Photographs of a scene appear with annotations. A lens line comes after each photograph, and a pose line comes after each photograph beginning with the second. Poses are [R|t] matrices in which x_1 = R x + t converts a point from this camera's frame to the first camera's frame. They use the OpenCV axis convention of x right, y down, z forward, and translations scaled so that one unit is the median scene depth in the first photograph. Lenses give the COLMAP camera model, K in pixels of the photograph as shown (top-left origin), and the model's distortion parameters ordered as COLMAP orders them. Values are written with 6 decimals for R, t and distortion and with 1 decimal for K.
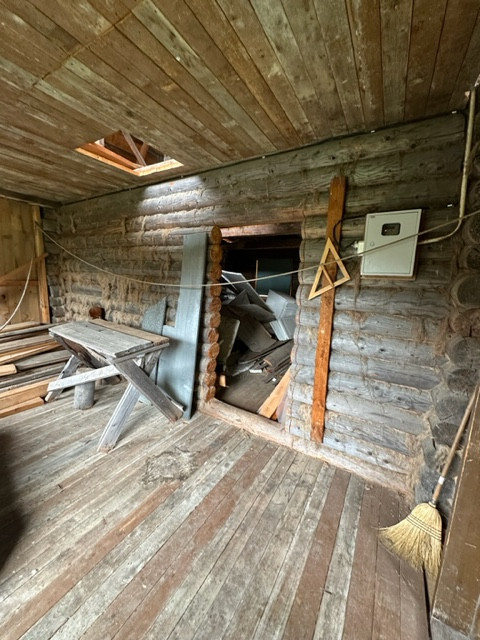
lens RADIAL K [[254.2, 0, 237.7], [0, 254.2, 320.0], [0, 0, 1]] dist [0.000130, 0.000433]
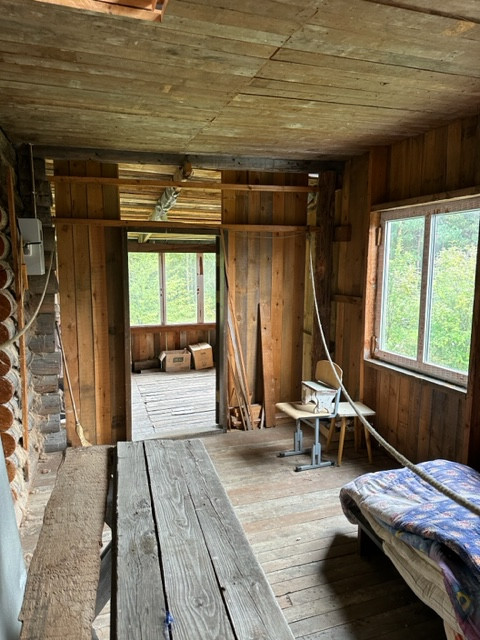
lens RADIAL K [[452.9, 0, 237.4], [0, 452.9, 321.2], [0, 0, 1]] dist [0.052453, -0.000900]
pose [[-0.772019, -0.117476, 0.624649, -1.320097], [0.079015, 0.957409, 0.277713, -0.442494], [-0.630670, 0.263756, -0.729855, 1.863924]]
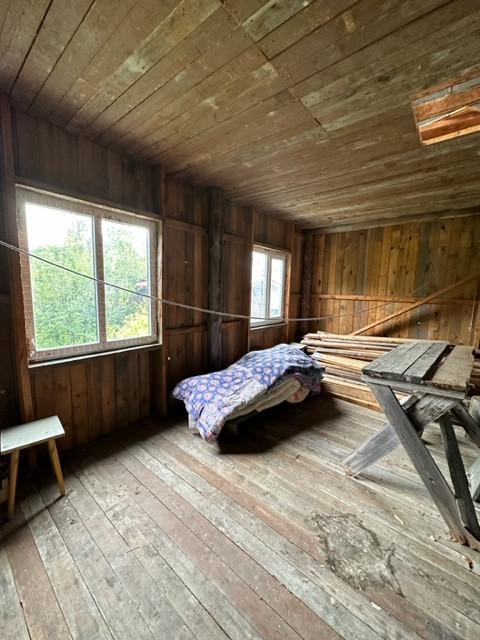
lens RADIAL K [[254.2, 0, 240.9], [0, 254.2, 319.7], [0, 0, 1]] dist [0.000130, 0.000433]
pose [[-0.142916, 0.079366, -0.986547, 0.487994], [-0.195852, 0.974801, 0.106793, -0.051265], [0.970163, 0.208480, -0.123771, 0.782941]]
